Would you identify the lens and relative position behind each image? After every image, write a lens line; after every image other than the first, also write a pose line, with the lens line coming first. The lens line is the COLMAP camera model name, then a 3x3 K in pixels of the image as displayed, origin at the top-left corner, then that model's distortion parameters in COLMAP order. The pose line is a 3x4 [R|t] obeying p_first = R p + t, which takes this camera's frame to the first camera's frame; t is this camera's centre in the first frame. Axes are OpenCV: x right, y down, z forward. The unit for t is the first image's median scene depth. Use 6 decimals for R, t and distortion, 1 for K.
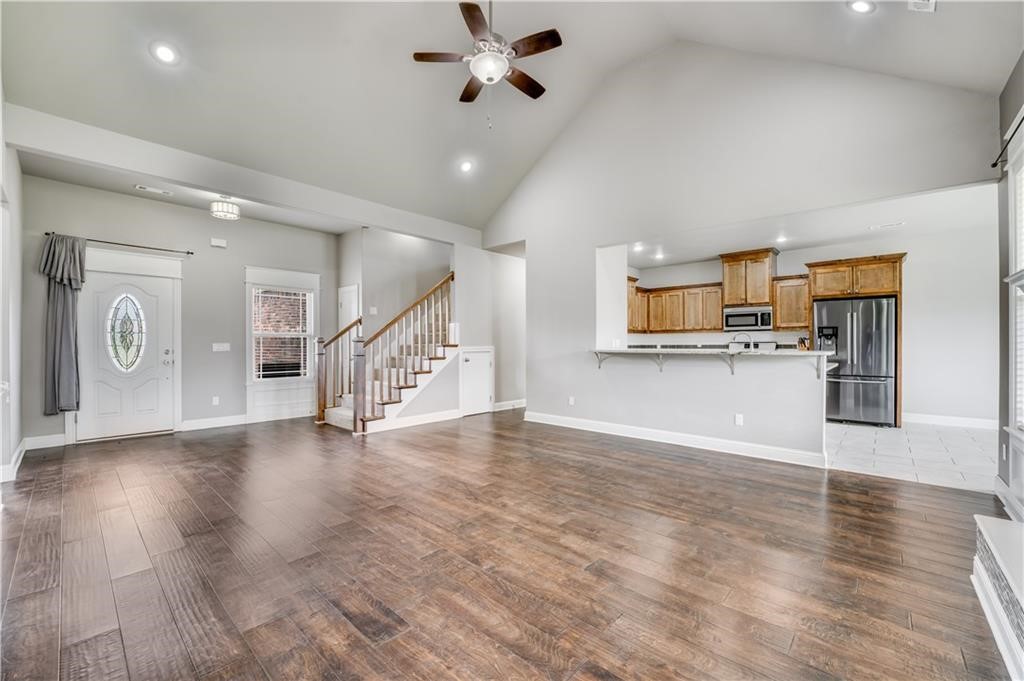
lens RADIAL K [[414.4, 0, 514.8], [0, 414.4, 342.6], [0, 0, 1]] dist [-0.019378, 0.003382]
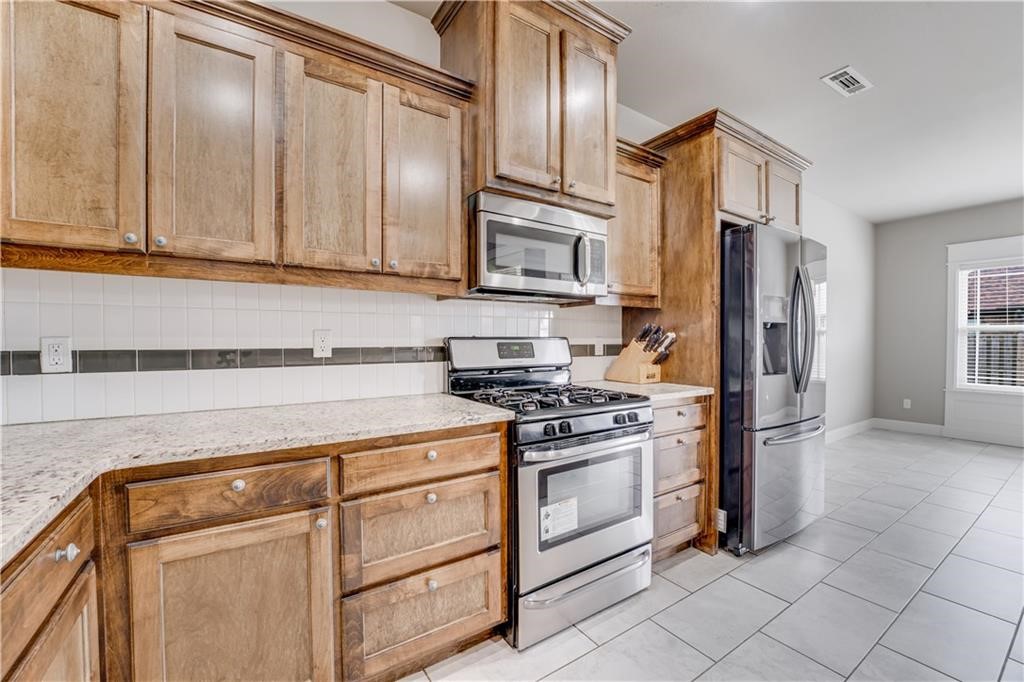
lens RADIAL K [[414.4, 0, 511.5], [0, 414.4, 345.3], [0, 0, 1]] dist [-0.019378, 0.003382]
pose [[0.236655, -0.008810, 0.971554, 0.464852], [-0.002575, 0.999950, 0.009694, 0.003672], [-0.971590, -0.004796, 0.236620, 1.536847]]
